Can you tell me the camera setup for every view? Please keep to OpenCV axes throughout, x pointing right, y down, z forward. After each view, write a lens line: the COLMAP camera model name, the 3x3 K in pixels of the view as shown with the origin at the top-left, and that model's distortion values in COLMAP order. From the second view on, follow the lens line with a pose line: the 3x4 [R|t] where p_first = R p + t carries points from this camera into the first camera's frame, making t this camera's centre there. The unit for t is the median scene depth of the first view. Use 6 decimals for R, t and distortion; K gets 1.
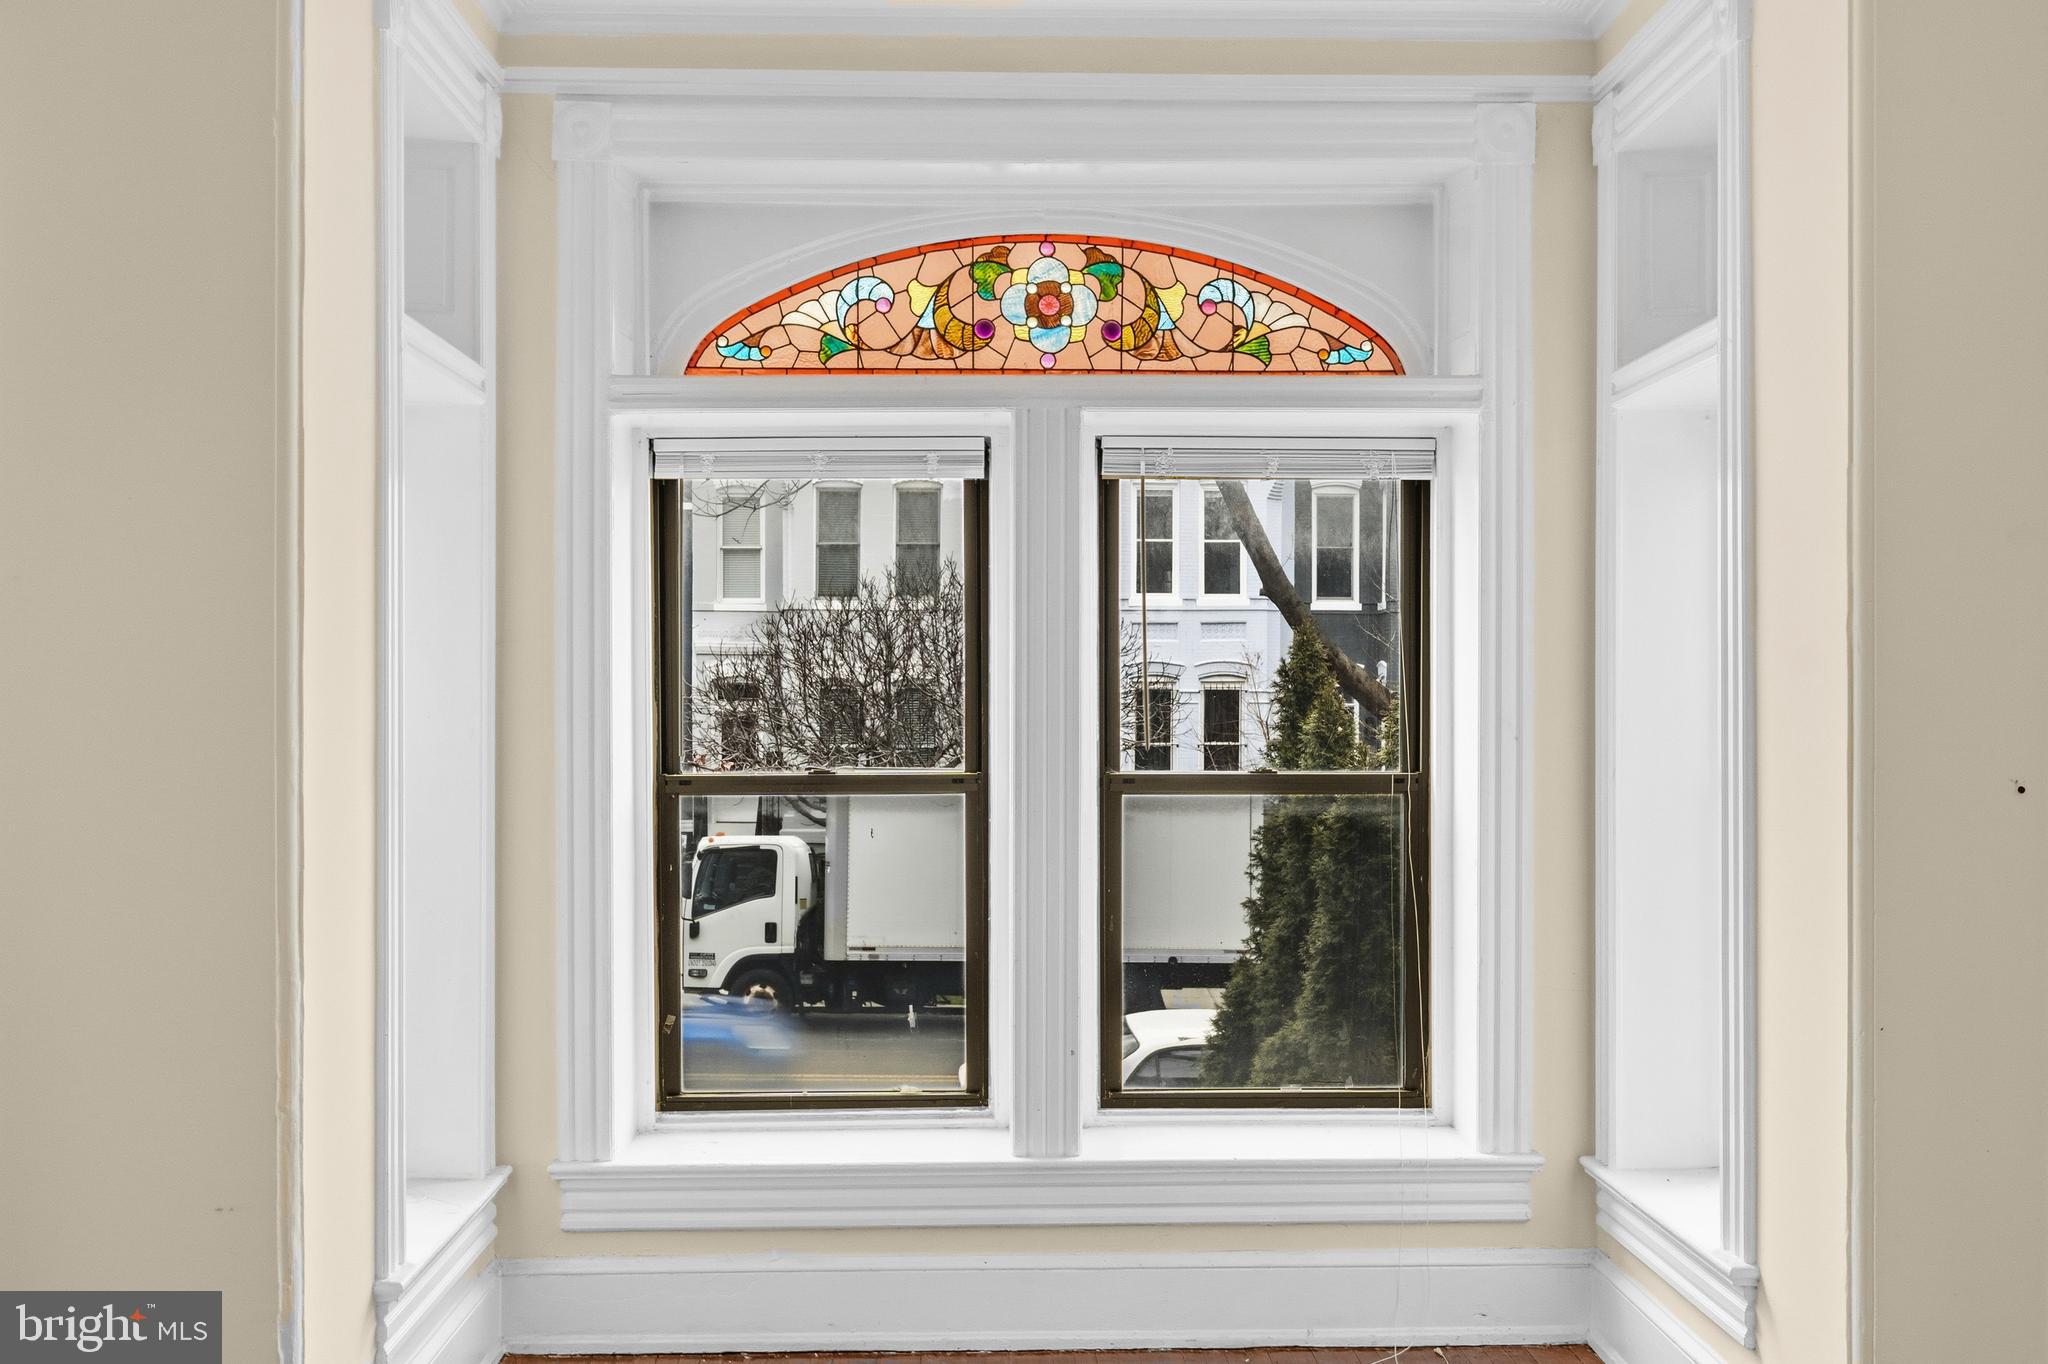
lens RADIAL K [[2080.4, 0, 1026.9], [0, 2080.4, 679.9], [0, 0, 1]] dist [0.023364, 0.000000]
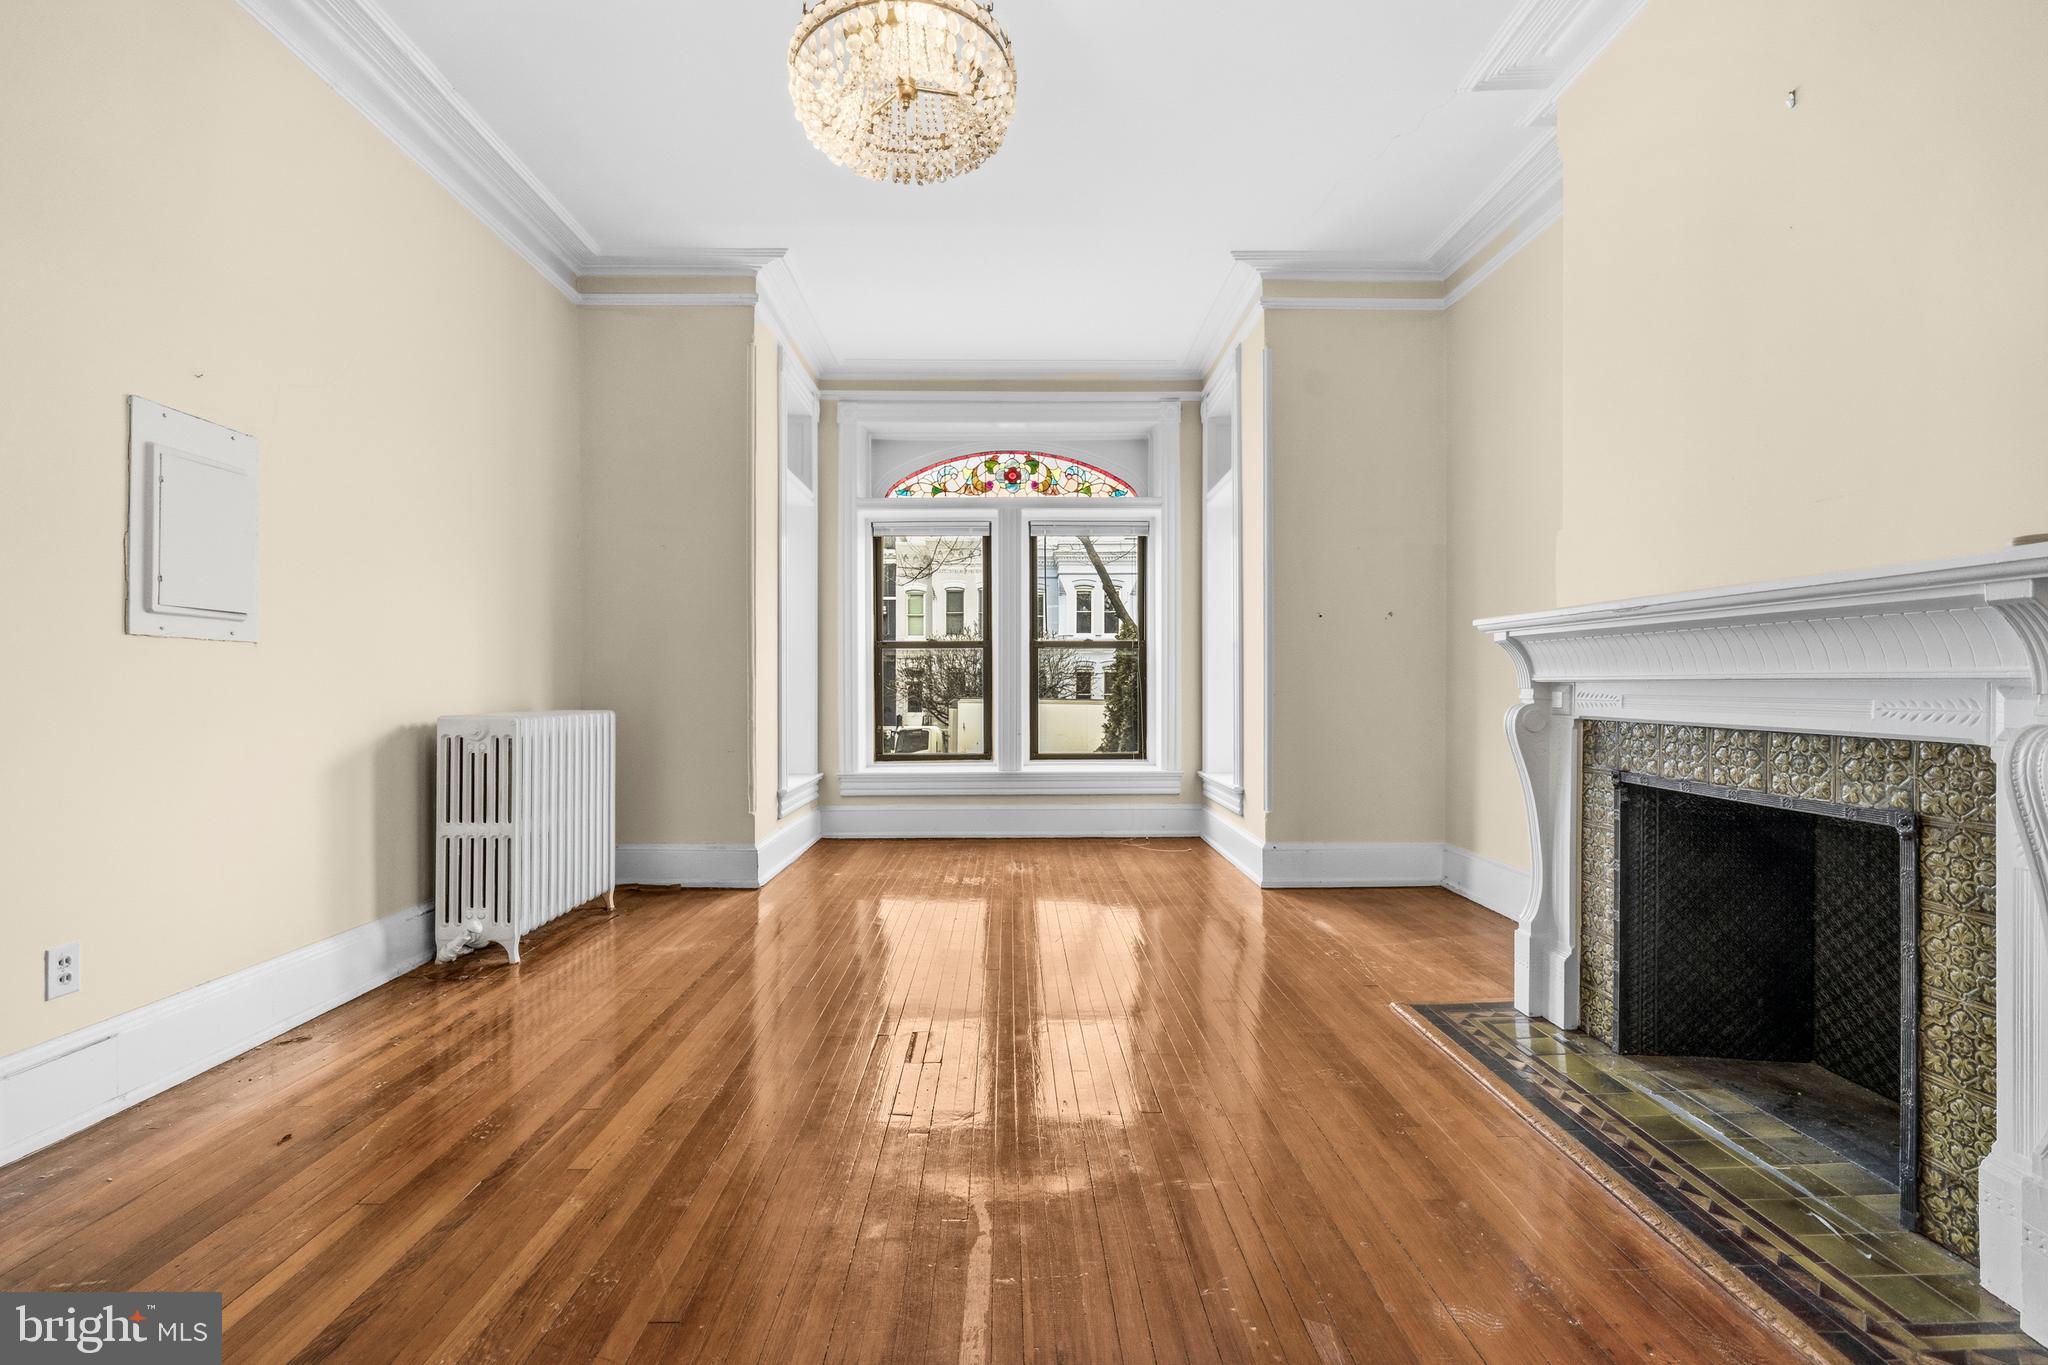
lens RADIAL K [[882.2, 0, 1024.8], [0, 882.2, 683.9], [0, 0, 1]] dist [-0.003474, 0.000232]
pose [[0.999839, -0.001048, -0.017912, 0.048772], [0.000973, 0.999991, -0.004145, 0.108090], [0.017916, 0.004127, 0.999831, -0.195981]]
